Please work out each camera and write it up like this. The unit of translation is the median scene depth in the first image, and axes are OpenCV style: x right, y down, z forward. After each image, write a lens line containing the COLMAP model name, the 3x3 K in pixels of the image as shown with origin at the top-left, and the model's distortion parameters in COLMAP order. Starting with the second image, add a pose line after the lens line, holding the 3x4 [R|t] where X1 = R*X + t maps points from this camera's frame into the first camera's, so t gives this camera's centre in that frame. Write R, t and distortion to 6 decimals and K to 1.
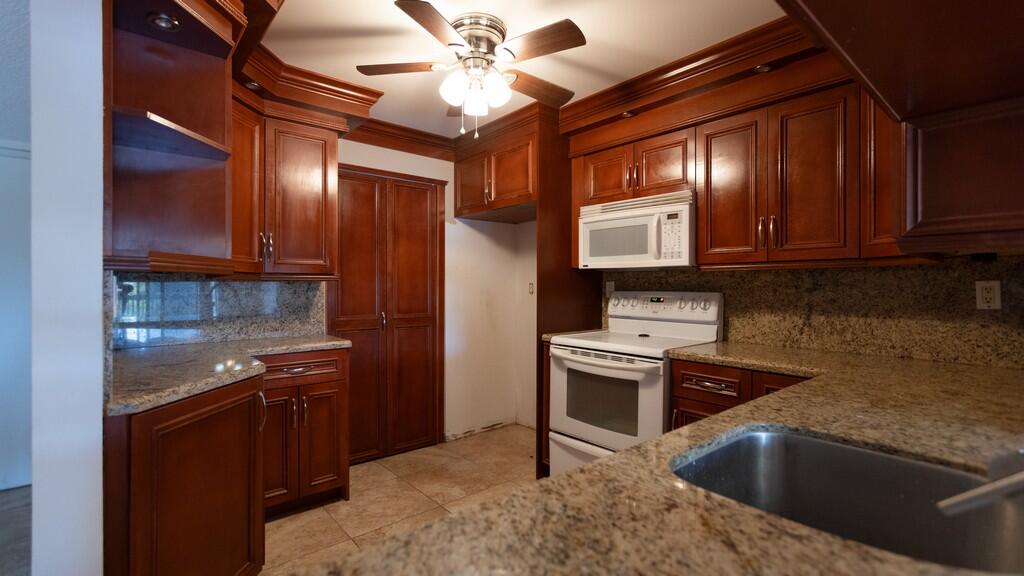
lens RADIAL K [[459.0, 0, 507.4], [0, 459.0, 288.2], [0, 0, 1]] dist [0.000790, -0.000025]
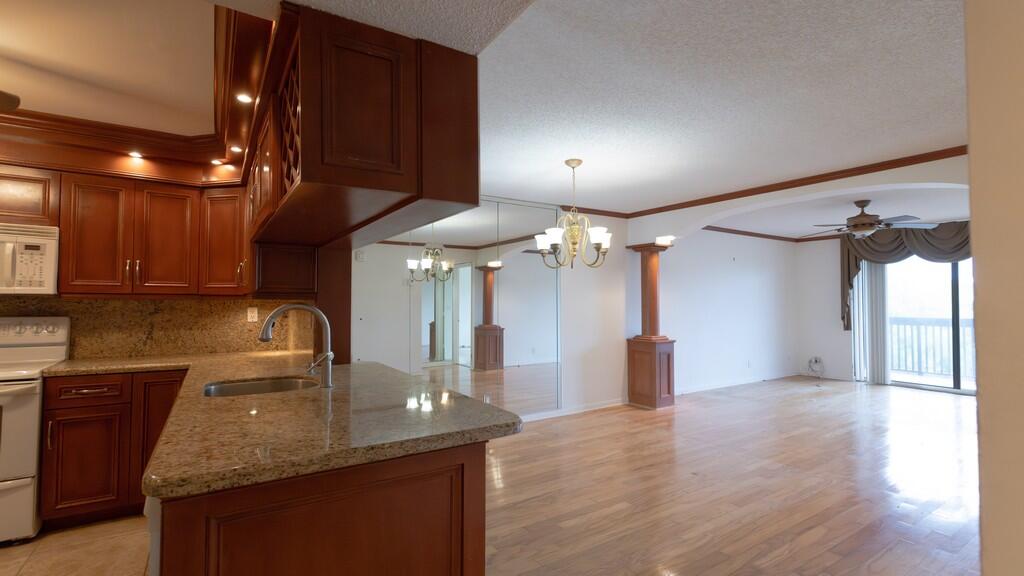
lens RADIAL K [[459.0, 0, 507.4], [0, 459.0, 288.2], [0, 0, 1]] dist [0.000790, -0.000025]
pose [[0.136184, 0.030369, 0.990218, -0.535752], [0.002004, 0.999520, -0.030930, -0.024853], [-0.990682, 0.006197, 0.136058, -0.244456]]
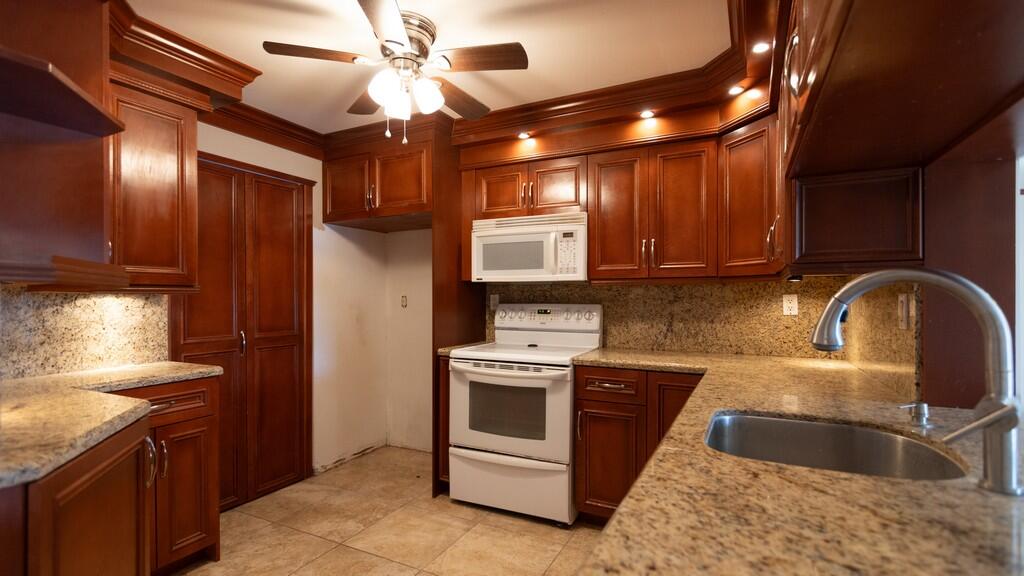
lens RADIAL K [[474.8, 0, 509.6], [0, 474.8, 301.0], [0, 0, 1]] dist [0.001461, -0.000110]
pose [[0.922304, -0.005884, 0.386420, -0.198315], [0.005227, 0.999983, 0.002752, -0.003361], [-0.386430, -0.000518, 0.922319, 0.012019]]
